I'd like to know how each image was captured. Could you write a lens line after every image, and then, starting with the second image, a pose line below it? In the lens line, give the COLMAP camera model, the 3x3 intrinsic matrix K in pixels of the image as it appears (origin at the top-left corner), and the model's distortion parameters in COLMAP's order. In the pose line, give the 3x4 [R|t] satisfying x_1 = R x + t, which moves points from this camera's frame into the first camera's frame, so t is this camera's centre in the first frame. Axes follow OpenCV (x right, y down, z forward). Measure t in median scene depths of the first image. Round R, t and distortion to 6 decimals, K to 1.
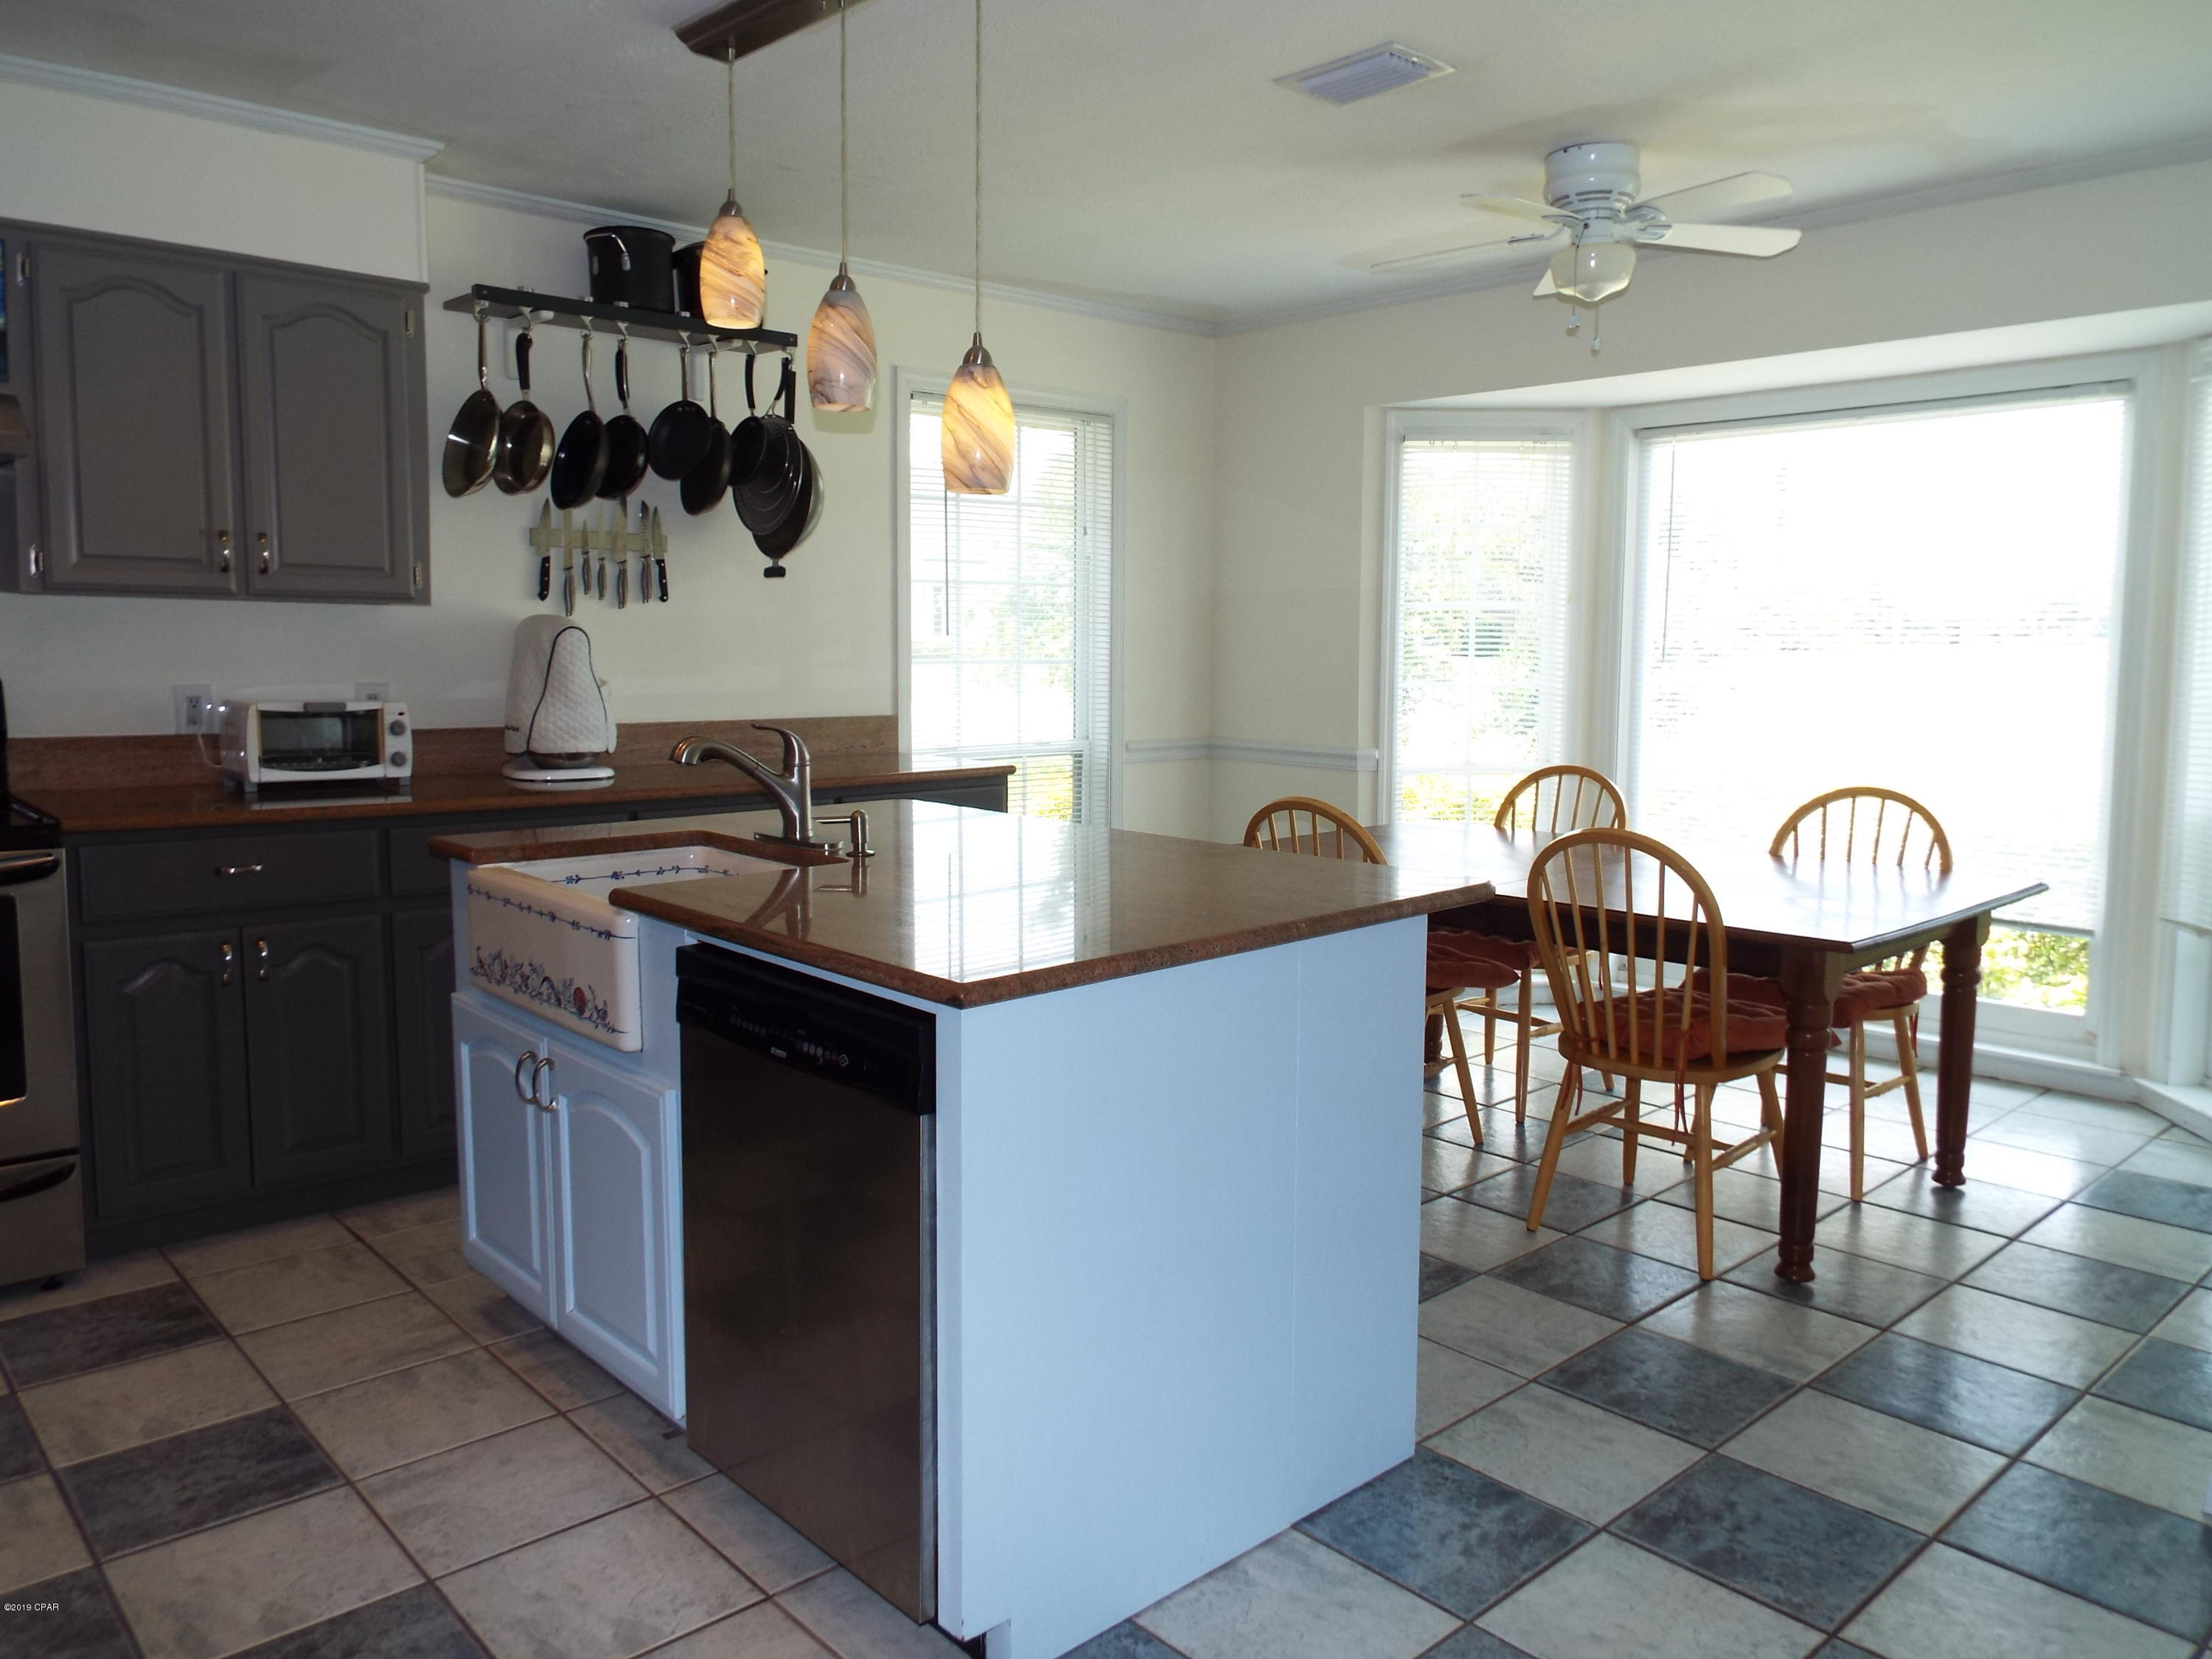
lens RADIAL K [[1581.3, 0, 1095.8], [0, 1581.3, 845.1], [0, 0, 1]] dist [-0.022331, 0.019356]
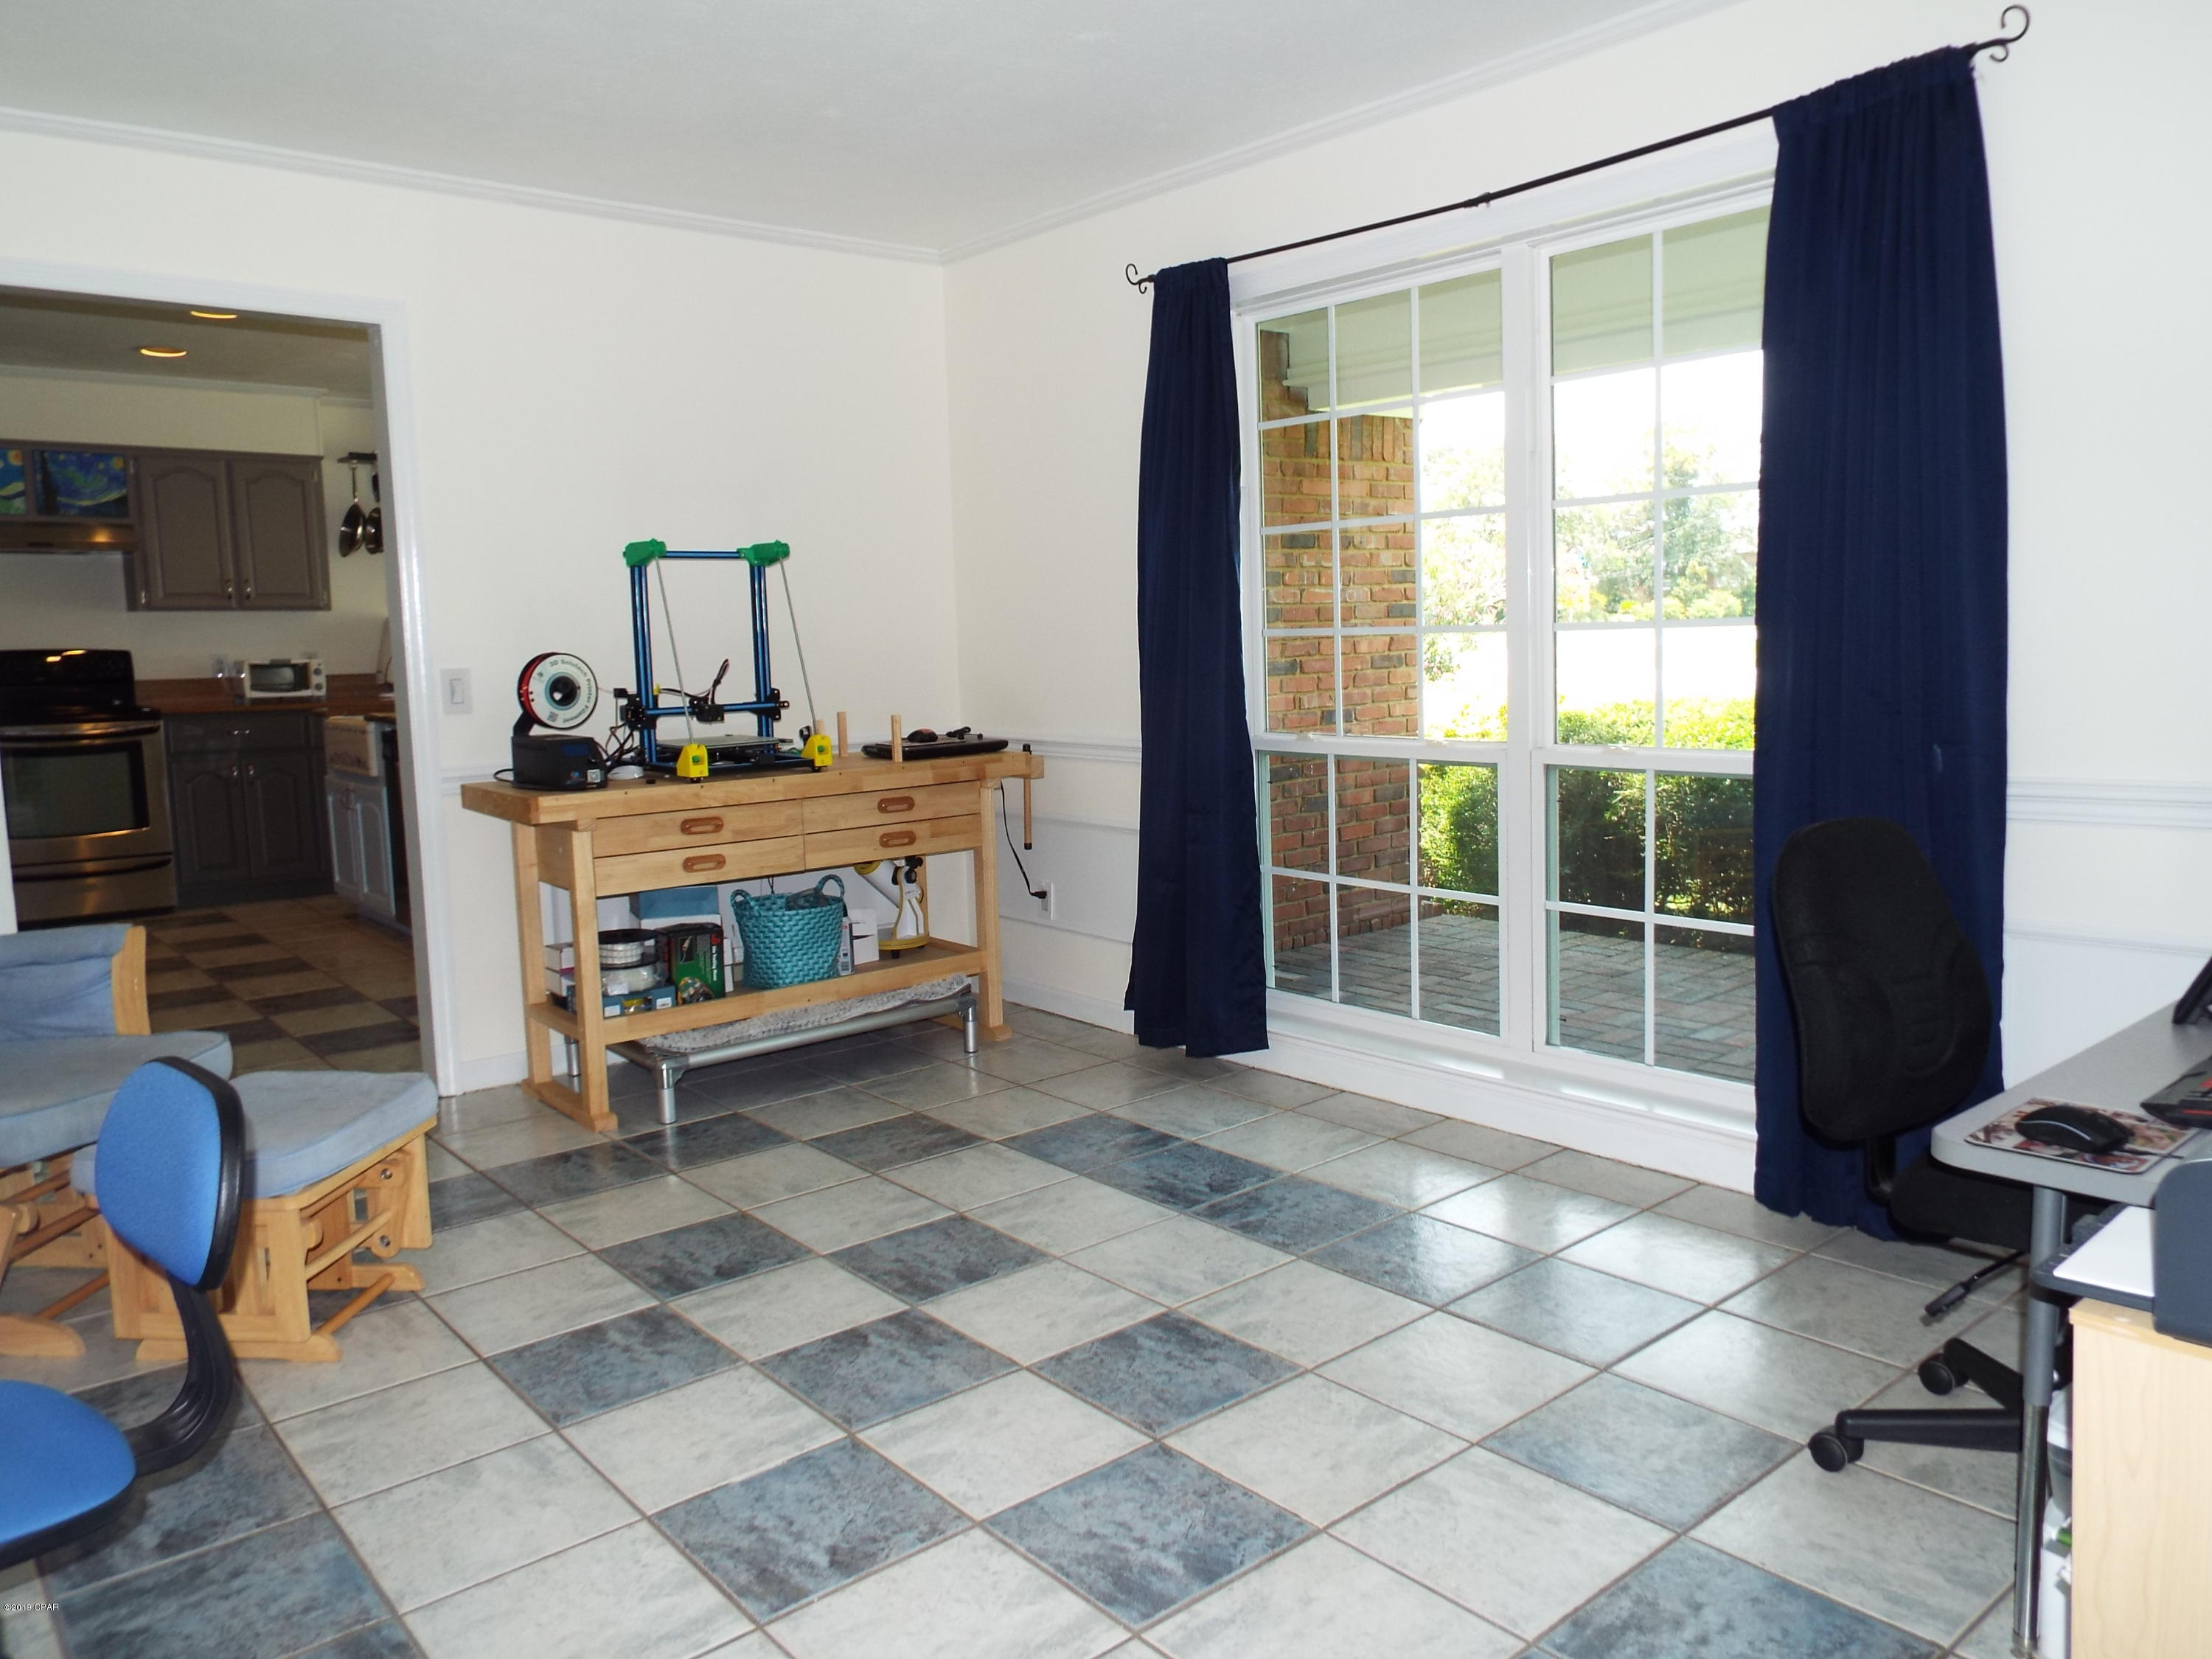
lens RADIAL K [[1581.3, 0, 1112.8], [0, 1581.3, 850.0], [0, 0, 1]] dist [-0.022331, 0.019356]
pose [[0.999358, -0.025068, -0.025578, 0.674014], [0.025496, 0.999538, 0.016524, 0.158942], [0.025152, -0.017165, 0.999536, -1.084687]]
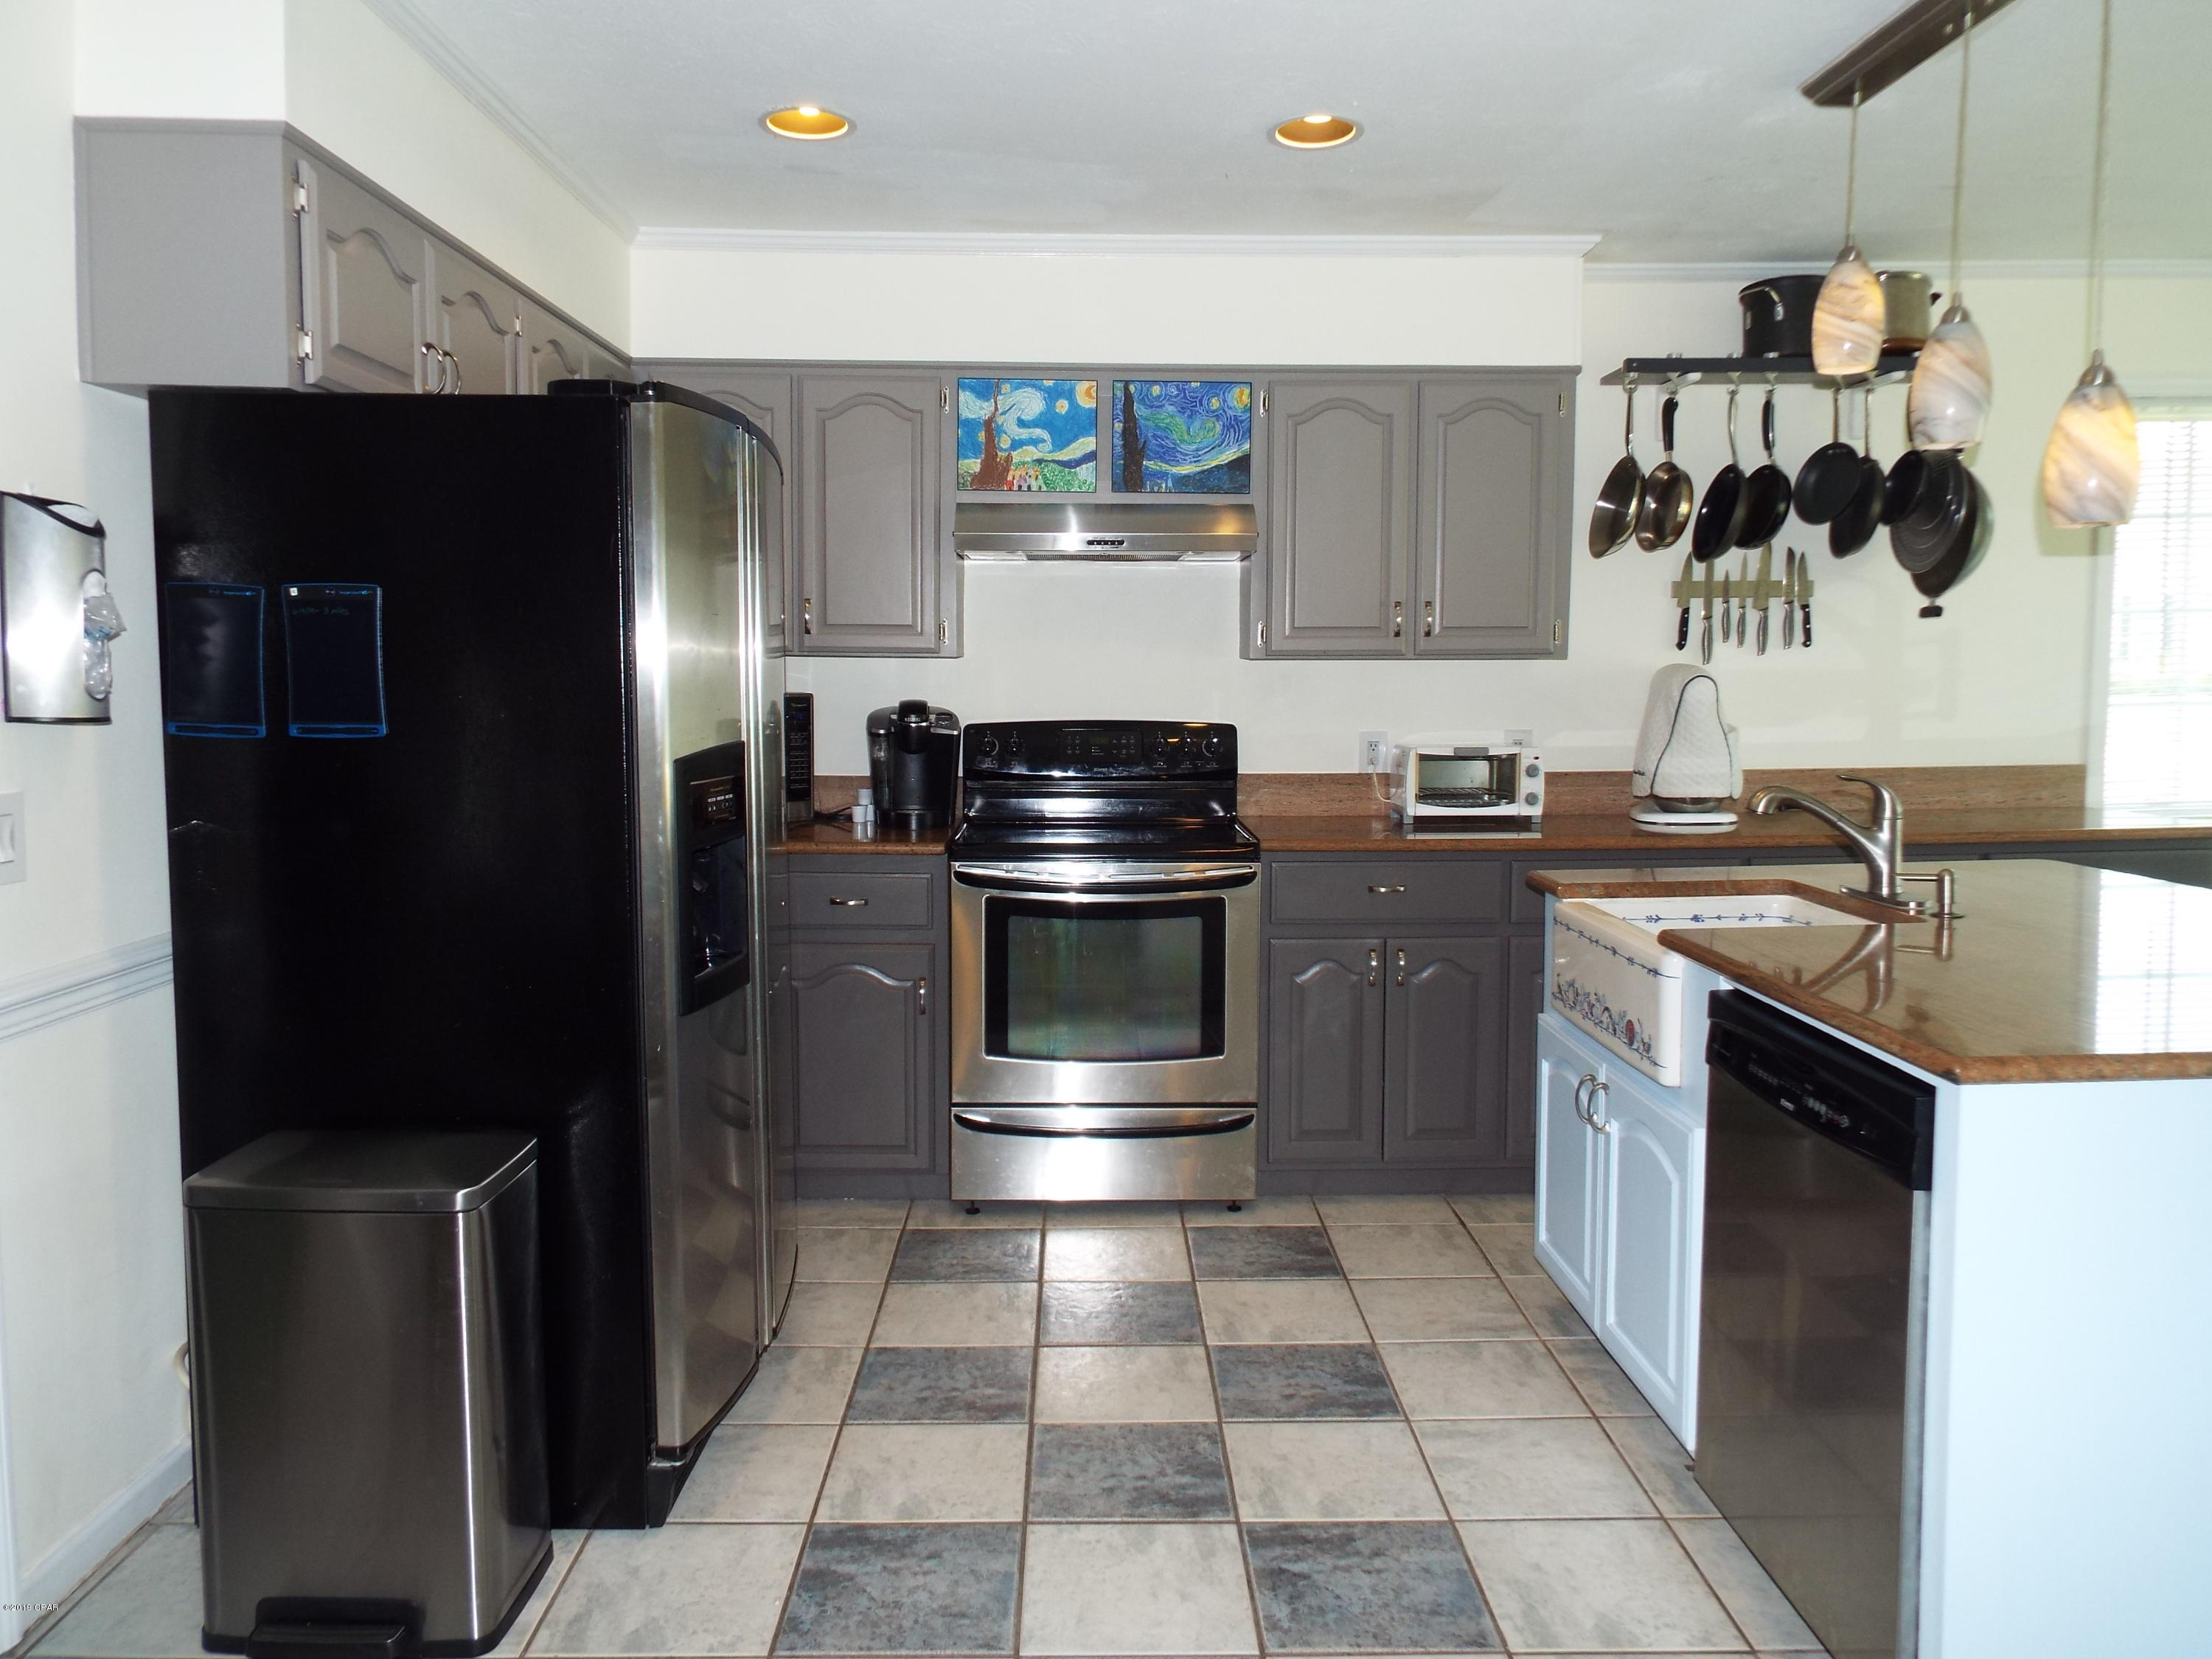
lens RADIAL K [[1581.3, 0, 1088.1], [0, 1581.3, 842.0], [0, 0, 1]] dist [-0.022331, 0.019356]
pose [[0.739885, 0.047648, -0.671044, 0.074073], [-0.065581, 0.997846, -0.001456, -0.002656], [0.669530, 0.045085, 0.741416, -0.026947]]
